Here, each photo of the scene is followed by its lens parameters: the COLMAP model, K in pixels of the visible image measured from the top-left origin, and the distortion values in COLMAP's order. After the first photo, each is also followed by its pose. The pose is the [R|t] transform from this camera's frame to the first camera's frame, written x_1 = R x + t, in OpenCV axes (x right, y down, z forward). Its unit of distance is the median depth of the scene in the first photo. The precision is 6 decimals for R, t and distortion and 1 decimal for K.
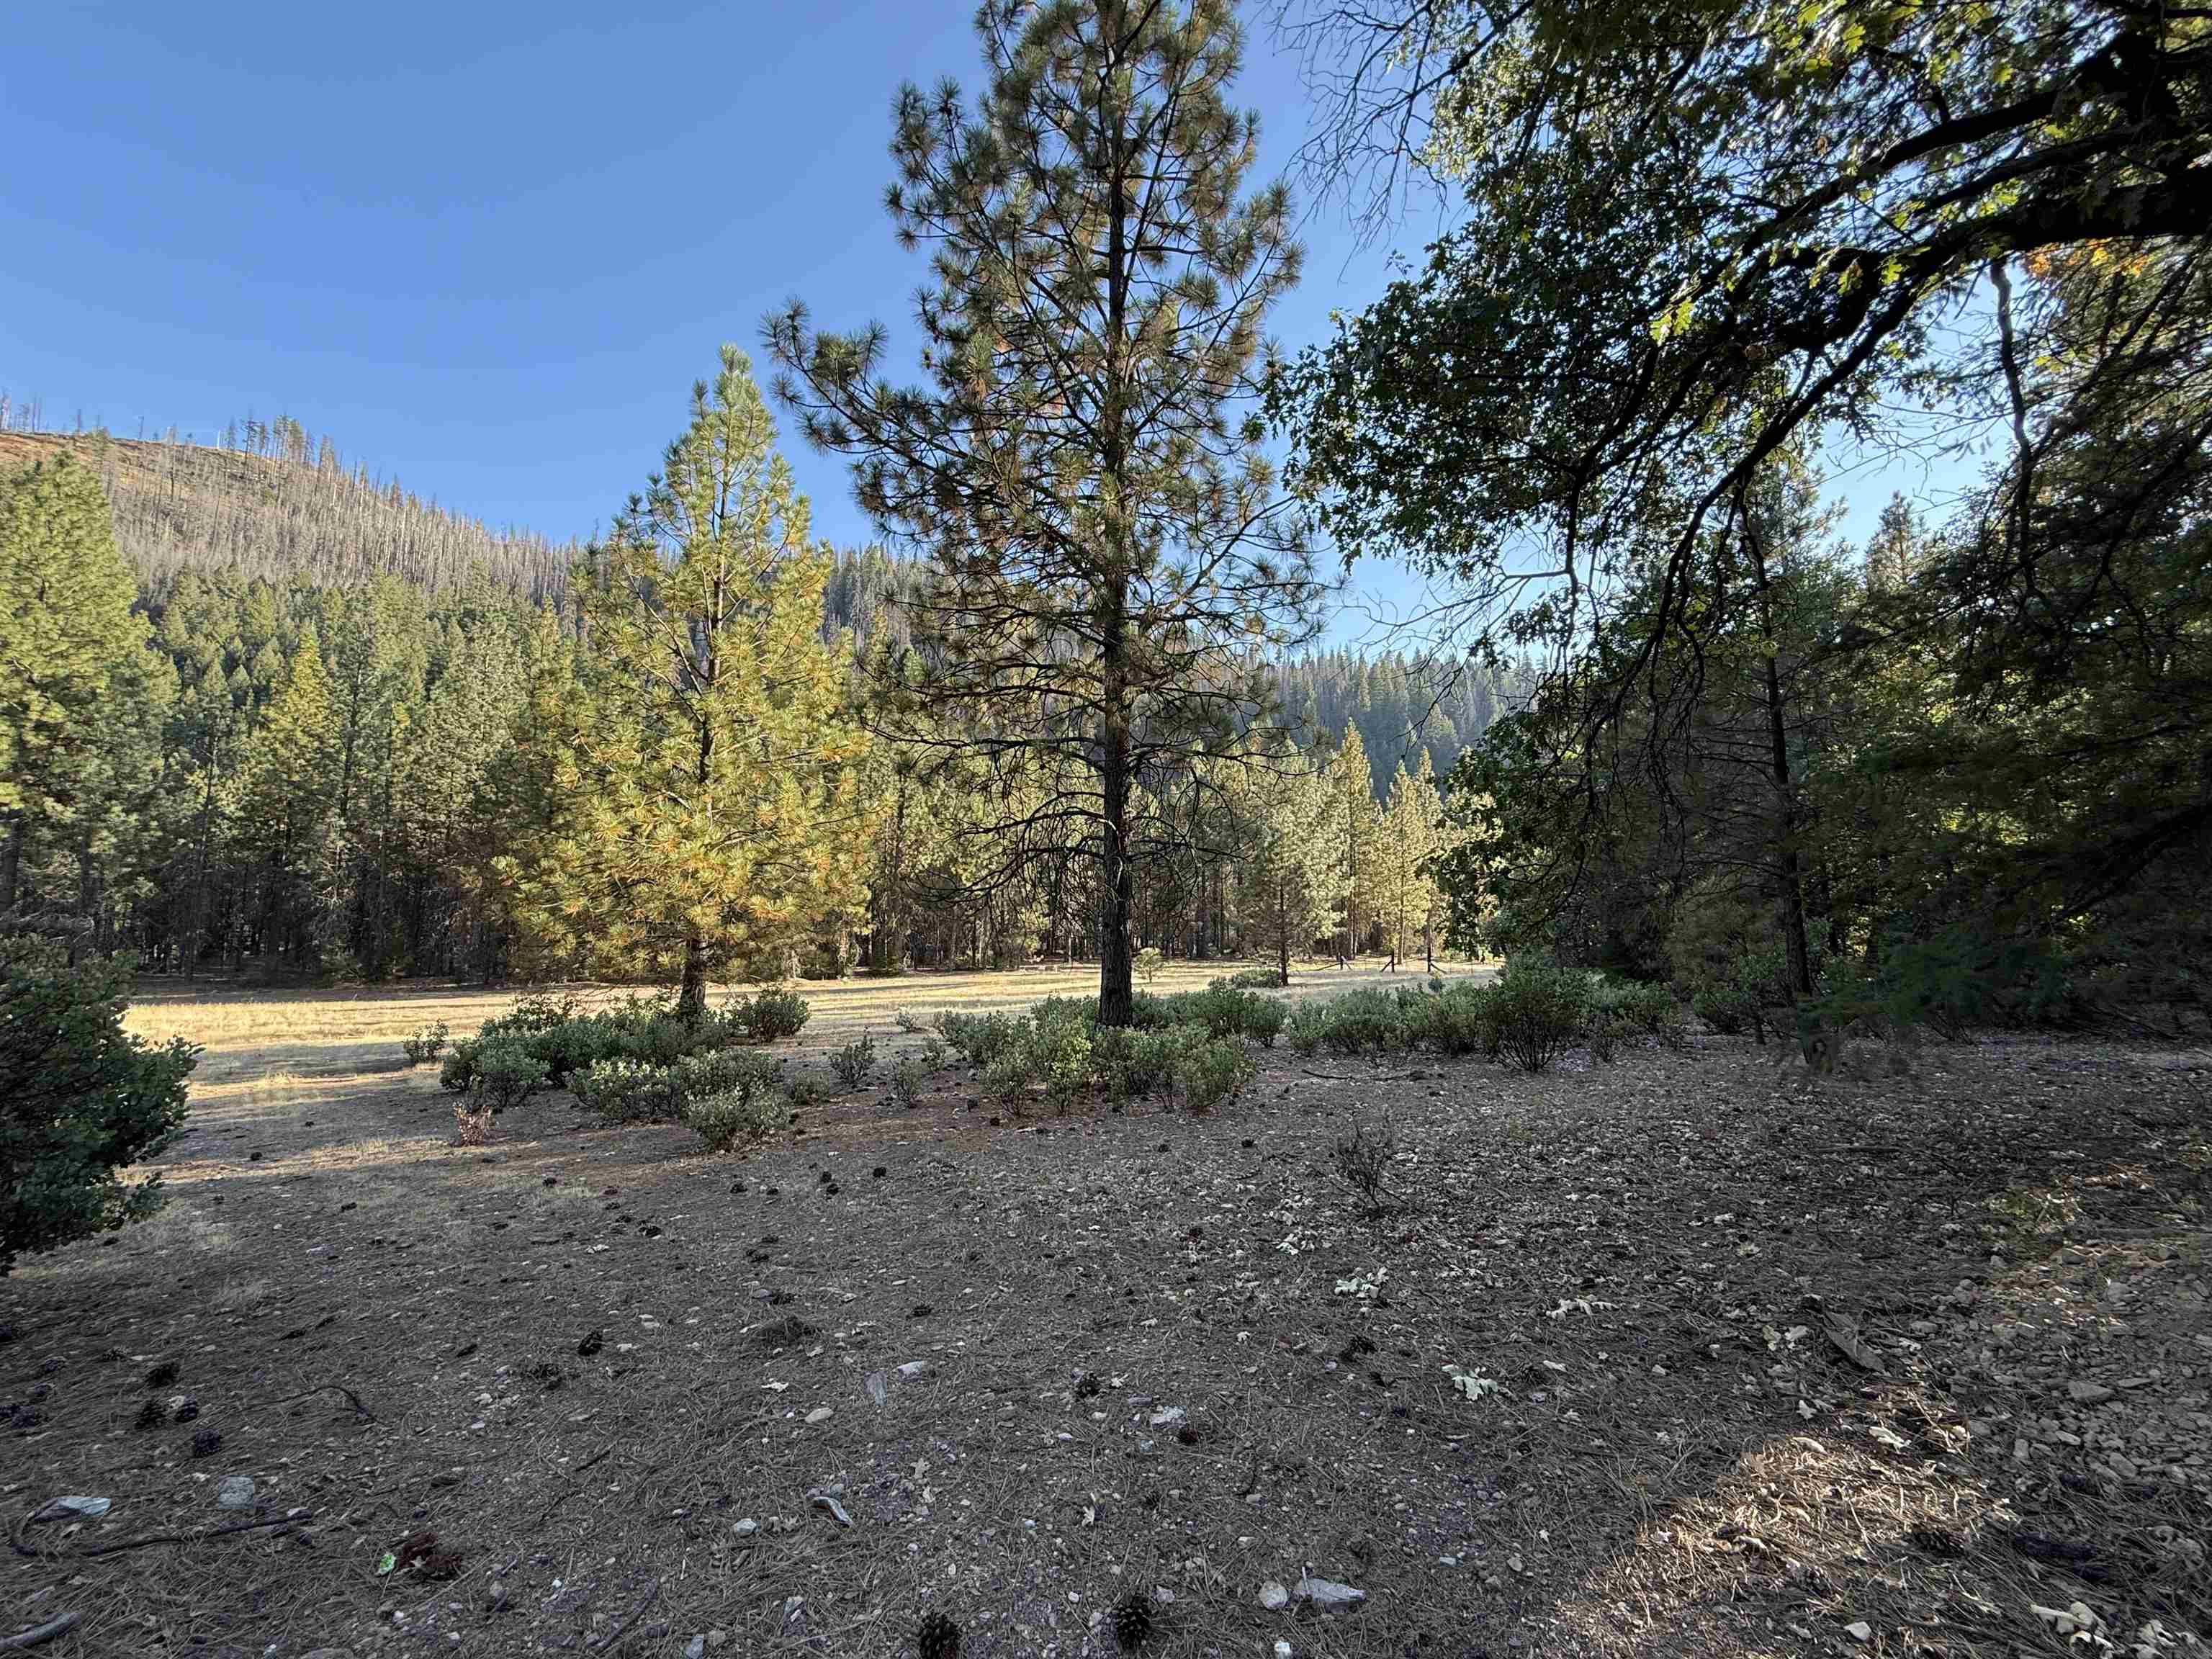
lens RADIAL K [[880.1, 0, 1105.3], [0, 880.1, 831.0], [0, 0, 1]] dist [-0.000427, 0.000713]
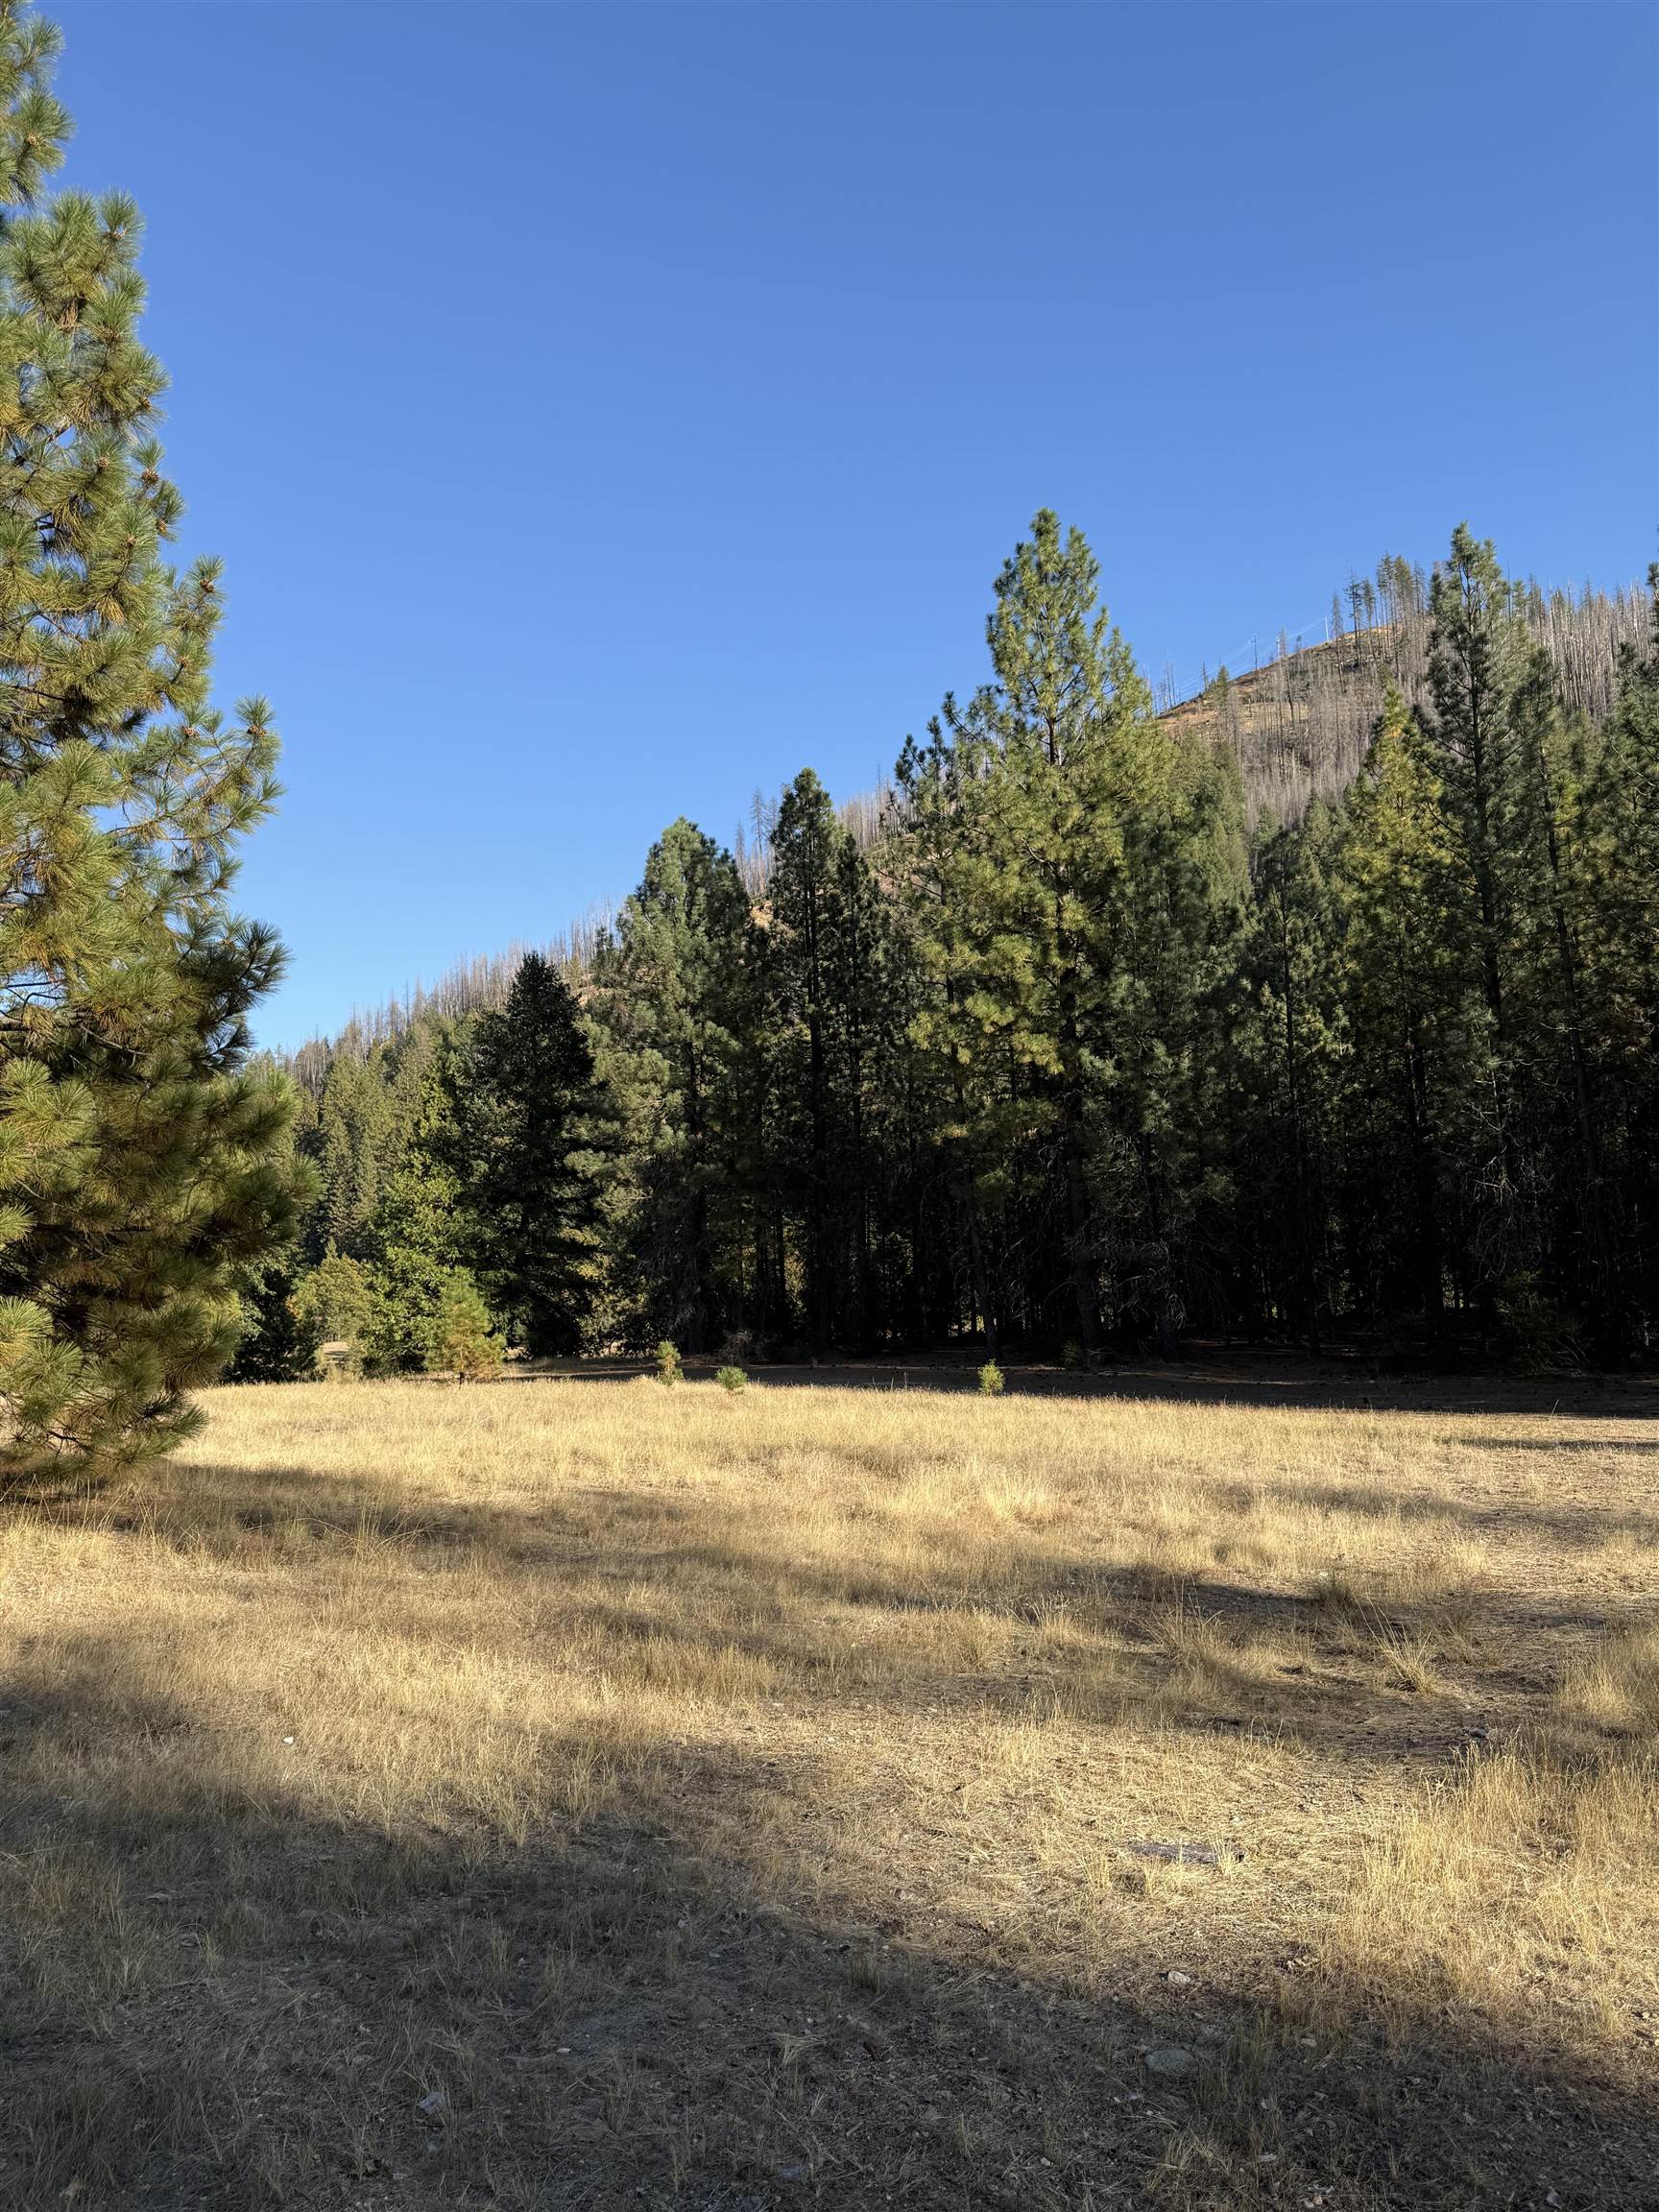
lens RADIAL K [[1555.1, 0, 763.1], [0, 1555.1, 1128.7], [0, 0, 1]] dist [0.056037, -0.062373]
pose [[0.374343, -0.111313, -0.920585, -1.012323], [0.132889, 0.988961, -0.065543, 0.201318], [0.917719, -0.097800, 0.385003, 1.285604]]
